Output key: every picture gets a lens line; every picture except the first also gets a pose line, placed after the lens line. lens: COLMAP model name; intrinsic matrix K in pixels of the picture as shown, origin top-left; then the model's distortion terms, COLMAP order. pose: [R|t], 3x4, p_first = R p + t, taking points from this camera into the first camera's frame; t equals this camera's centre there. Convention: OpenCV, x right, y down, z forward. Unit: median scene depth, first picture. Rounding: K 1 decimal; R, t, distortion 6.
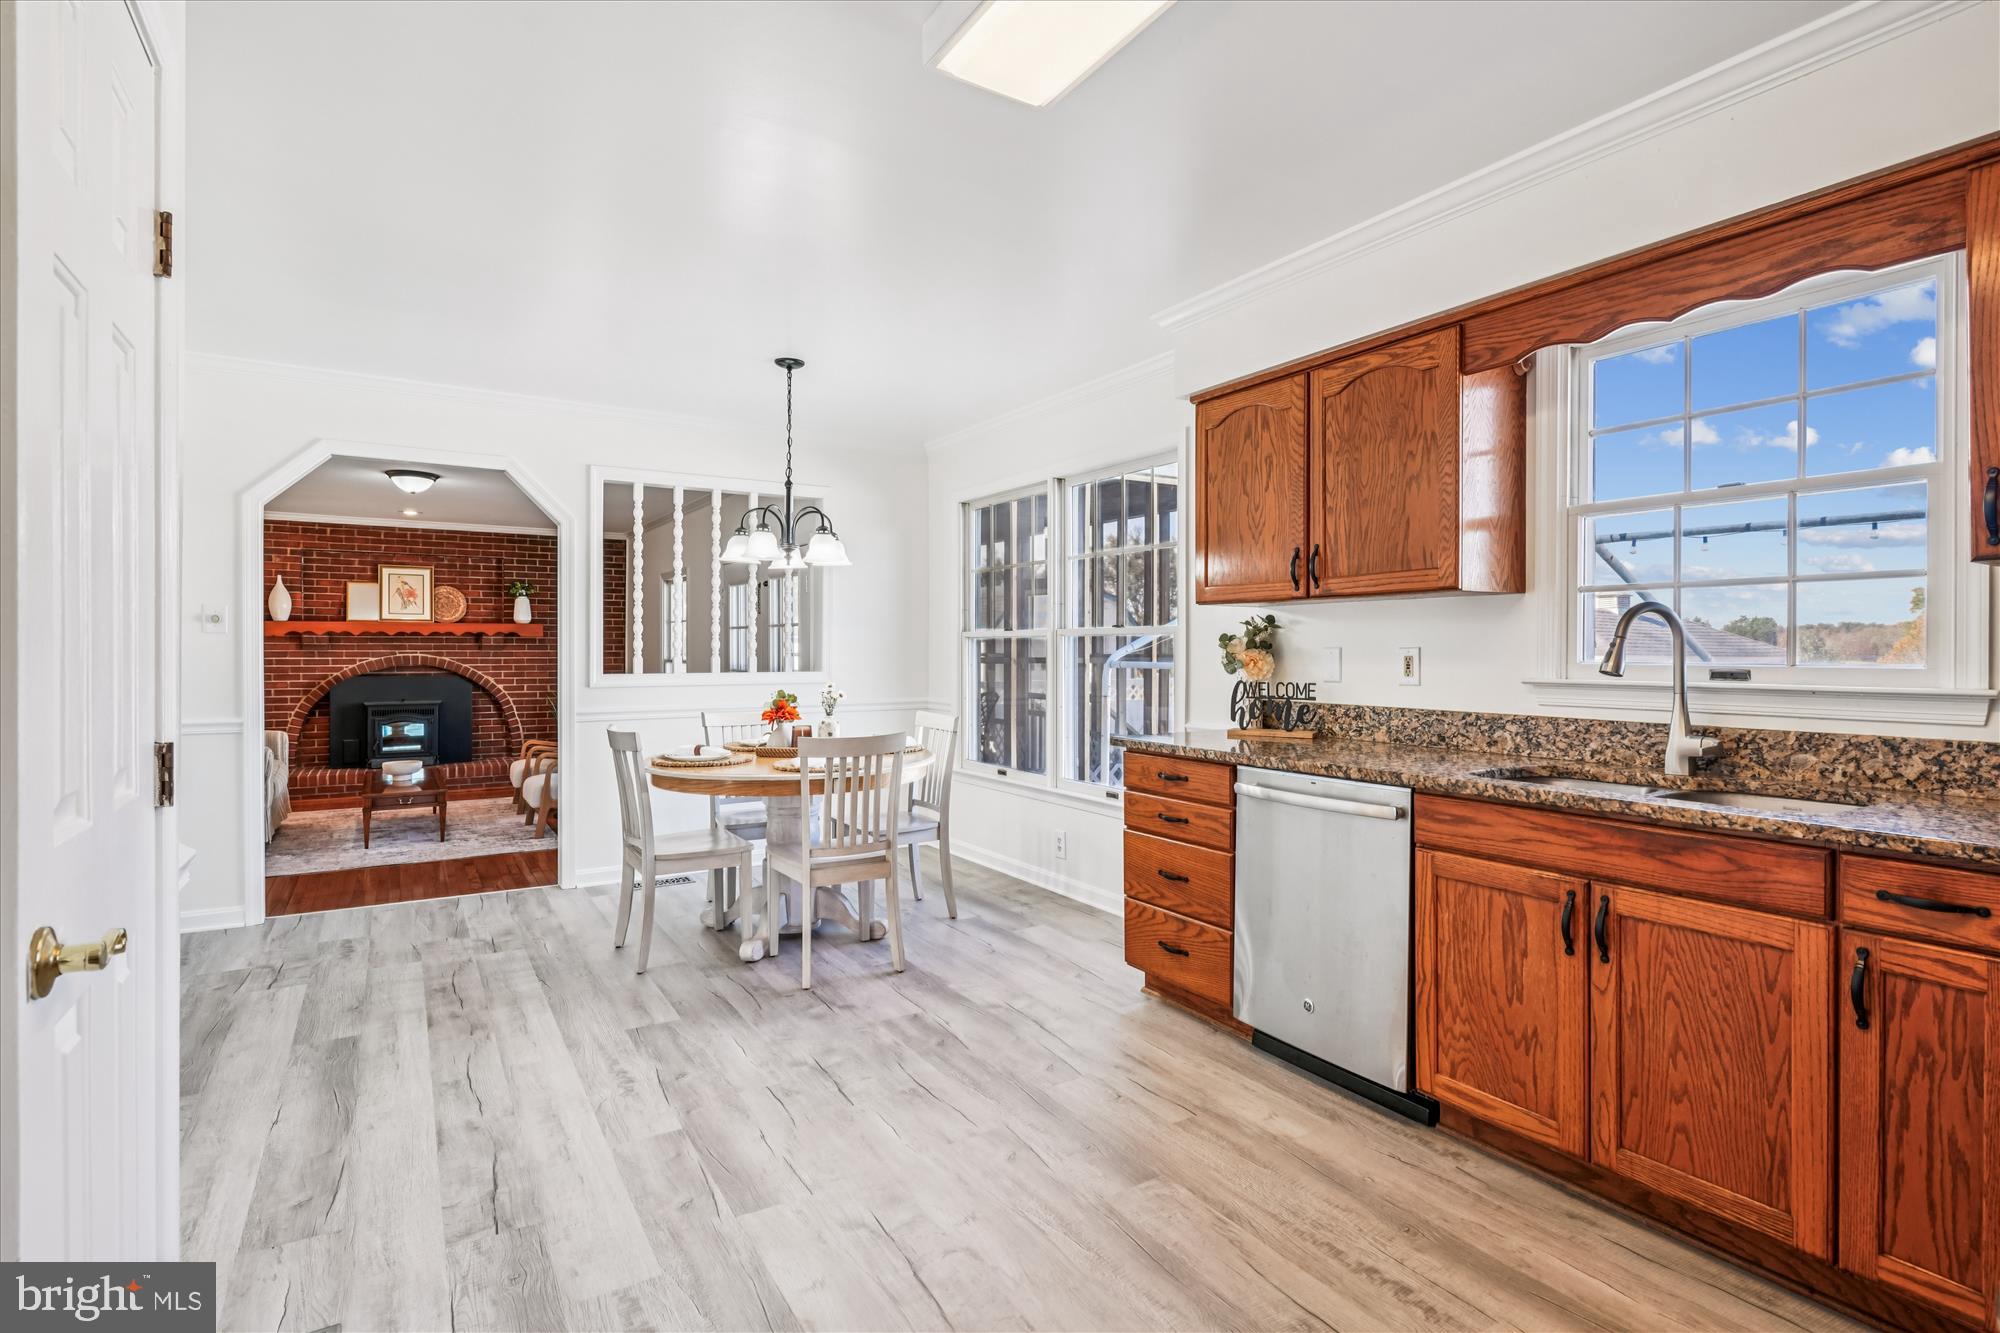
lens RADIAL K [[965.0, 0, 1010.5], [0, 965.0, 661.1], [0, 0, 1]] dist [0.008152, 0.000030]
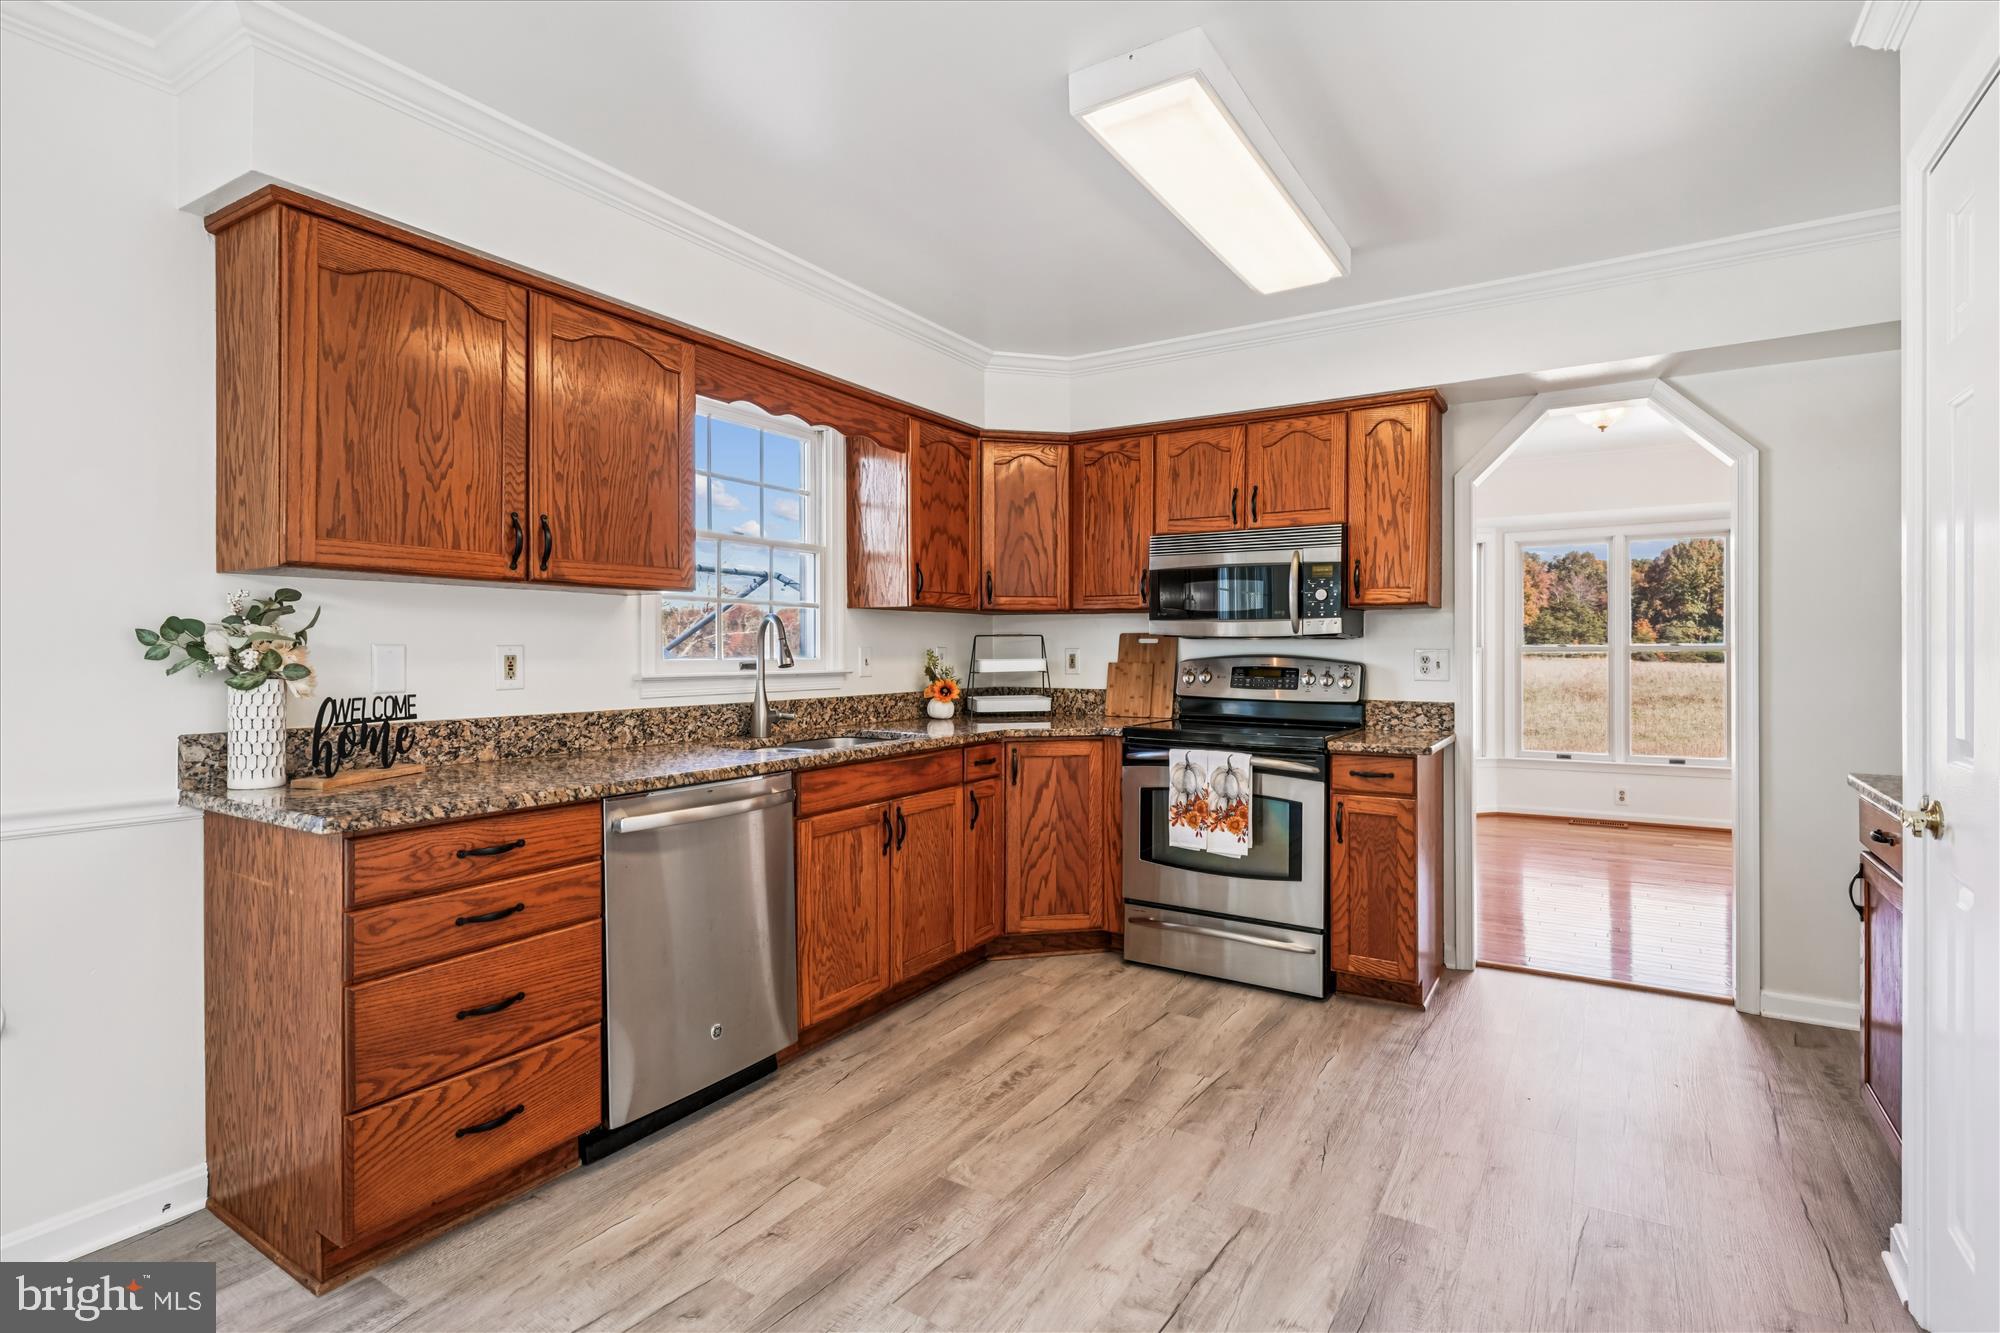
lens RADIAL K [[965.0, 0, 1003.6], [0, 965.0, 655.4], [0, 0, 1]] dist [0.008152, 0.000030]
pose [[-0.430863, -0.003783, 0.902409, -0.556404], [0.011148, 0.999893, 0.009515, -0.008483], [-0.902348, 0.014160, -0.430775, 0.987545]]
